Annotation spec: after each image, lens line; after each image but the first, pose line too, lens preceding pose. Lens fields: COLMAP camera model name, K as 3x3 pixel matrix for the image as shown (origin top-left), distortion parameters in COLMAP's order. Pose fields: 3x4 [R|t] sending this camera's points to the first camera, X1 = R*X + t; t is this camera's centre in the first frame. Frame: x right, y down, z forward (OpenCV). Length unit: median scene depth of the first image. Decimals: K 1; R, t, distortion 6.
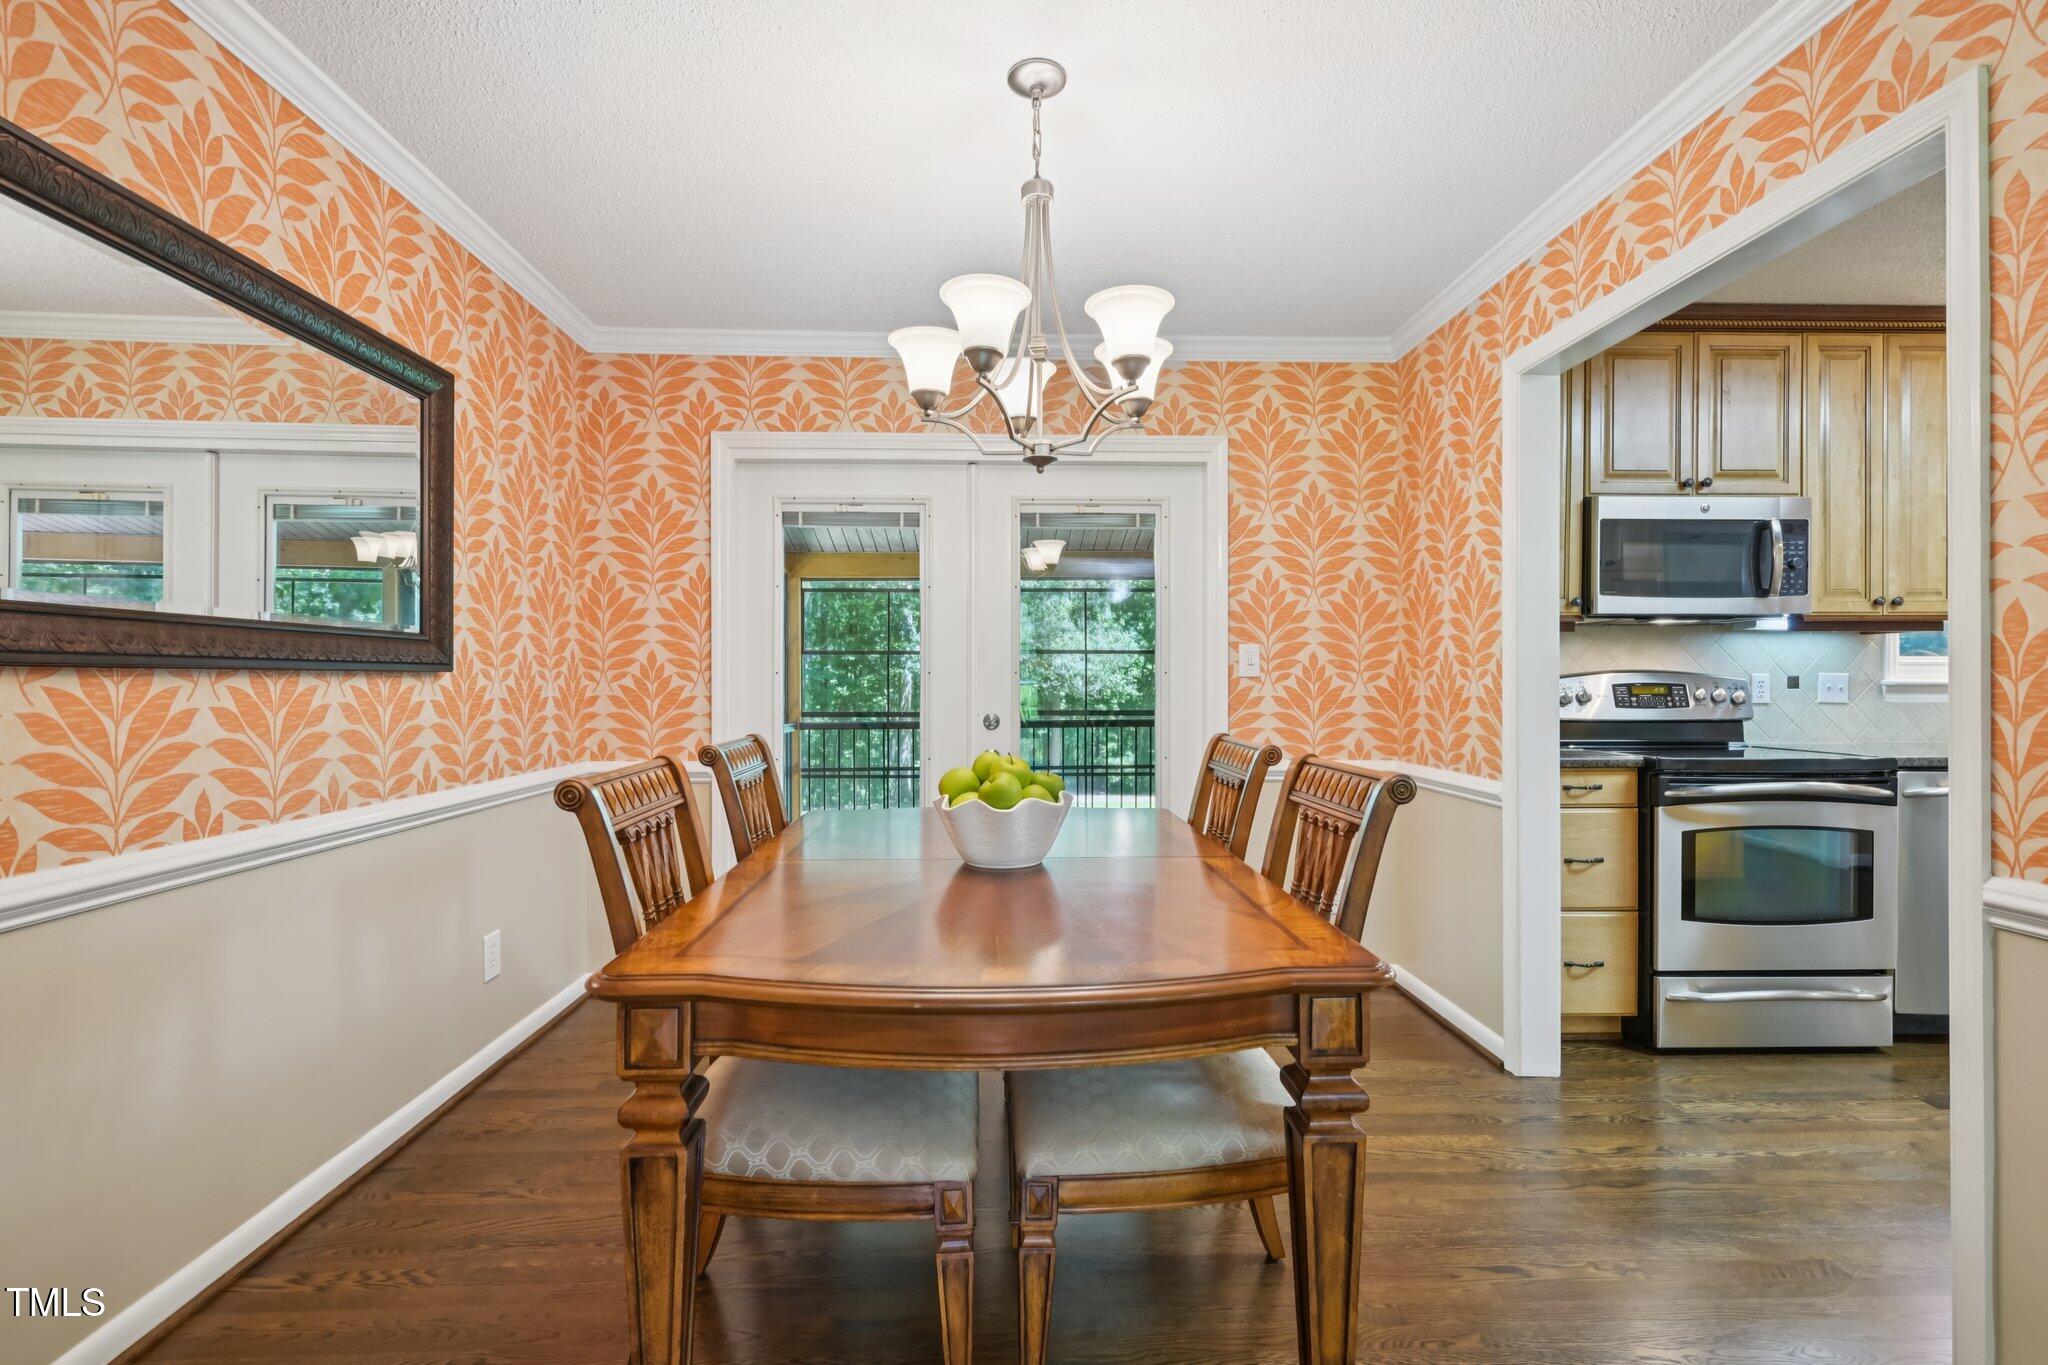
lens RADIAL K [[941.1, 0, 1014.0], [0, 941.1, 683.9], [0, 0, 1]] dist [0.005830, -0.000708]
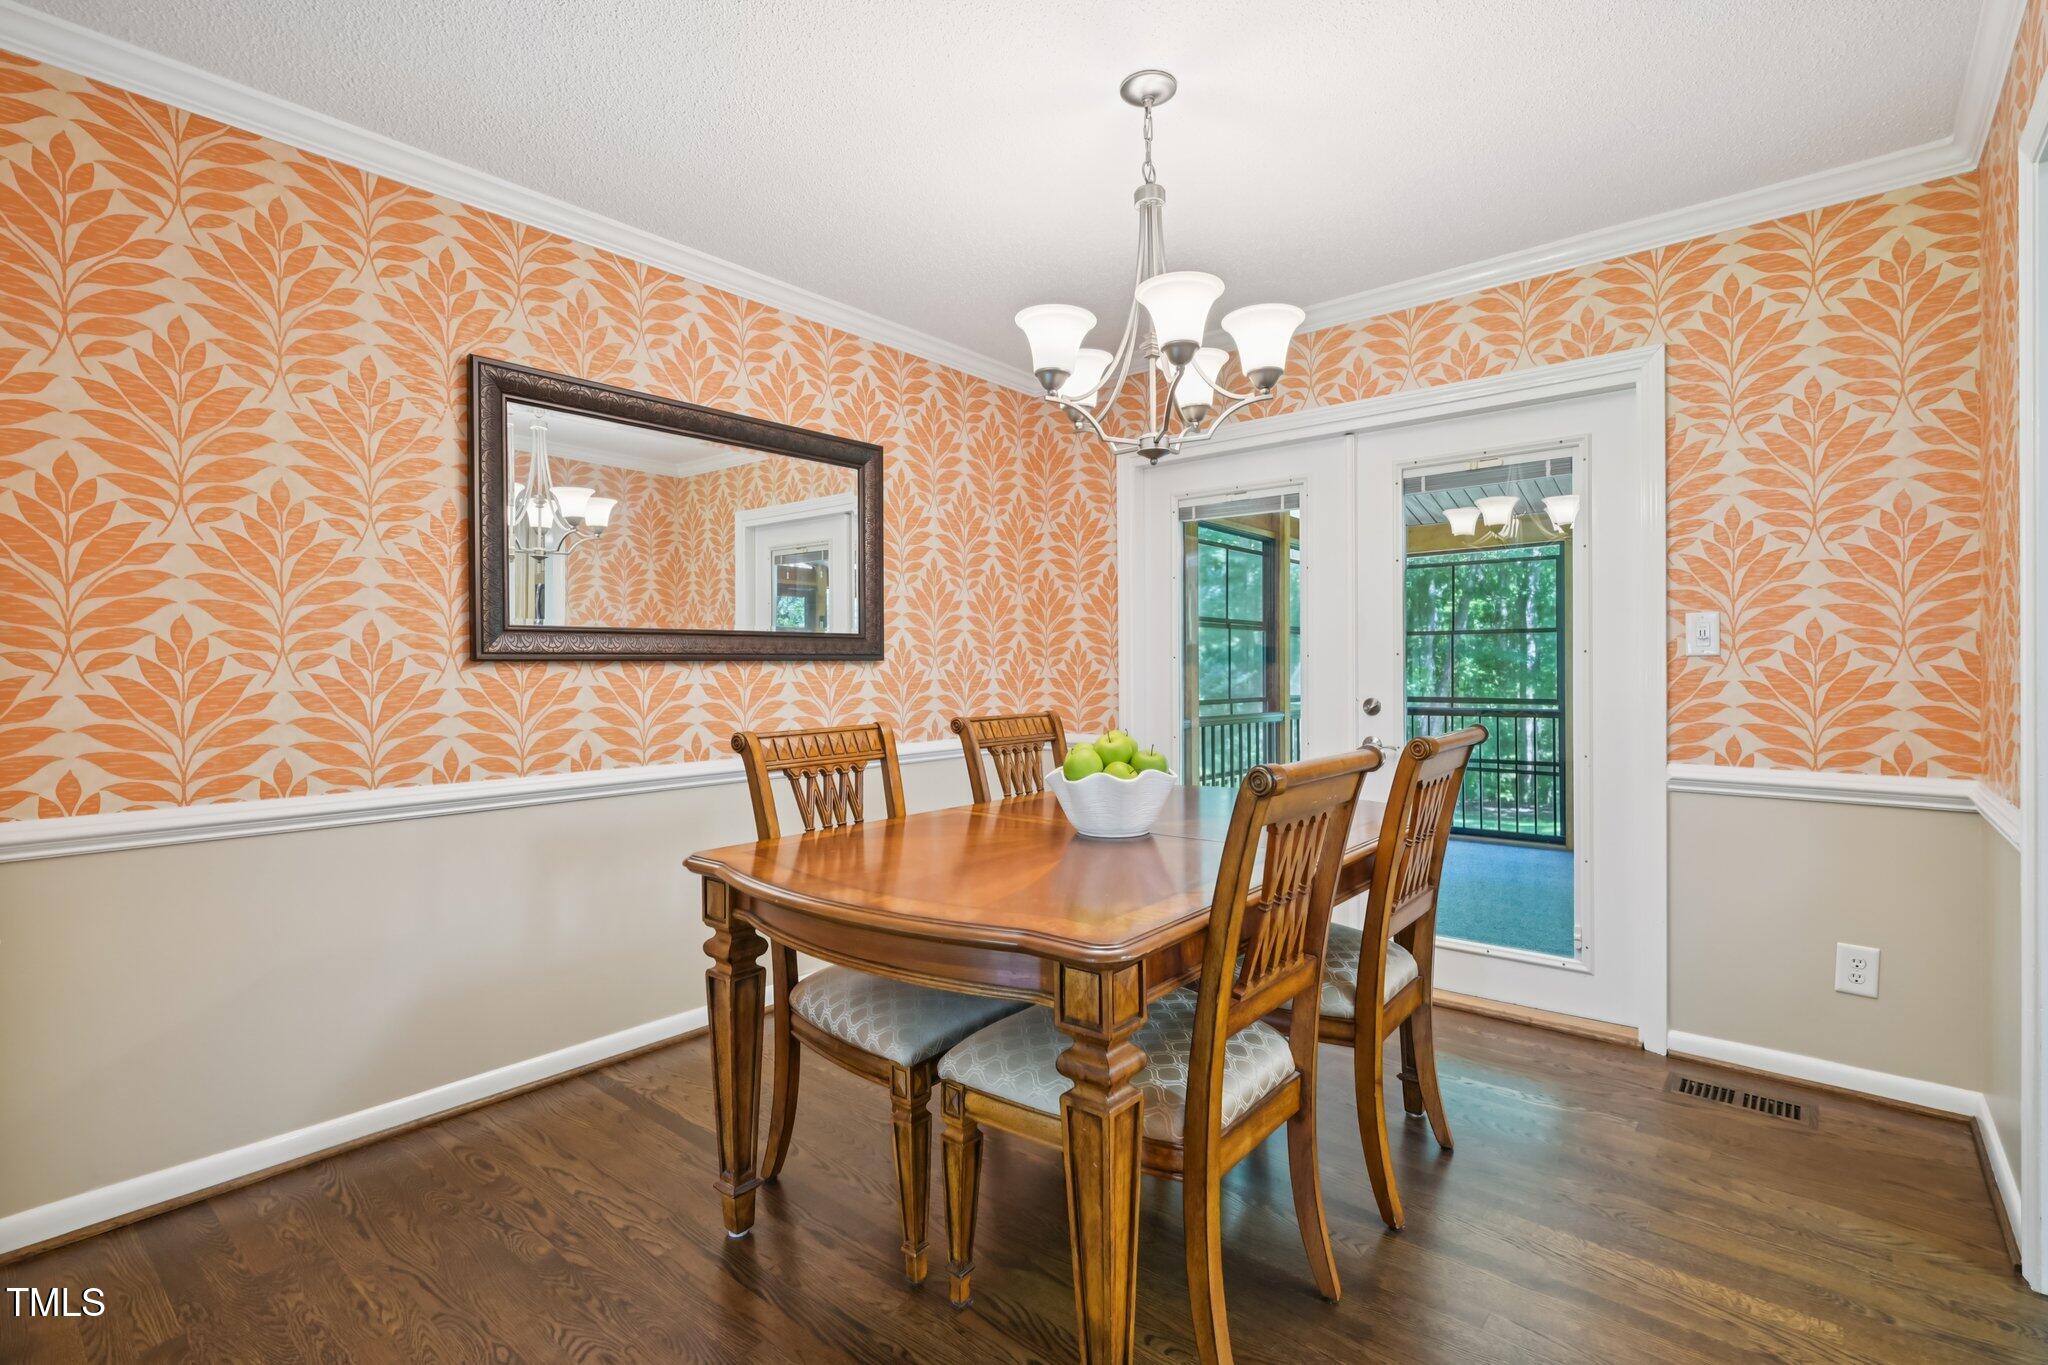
lens RADIAL K [[941.1, 0, 1005.6], [0, 941.1, 674.1], [0, 0, 1]] dist [0.005830, -0.000708]
pose [[0.742555, 0.000151, -0.669785, 0.419472], [0.005135, 0.999969, 0.005919, 0.000204], [0.669766, -0.007834, 0.742531, 0.077560]]
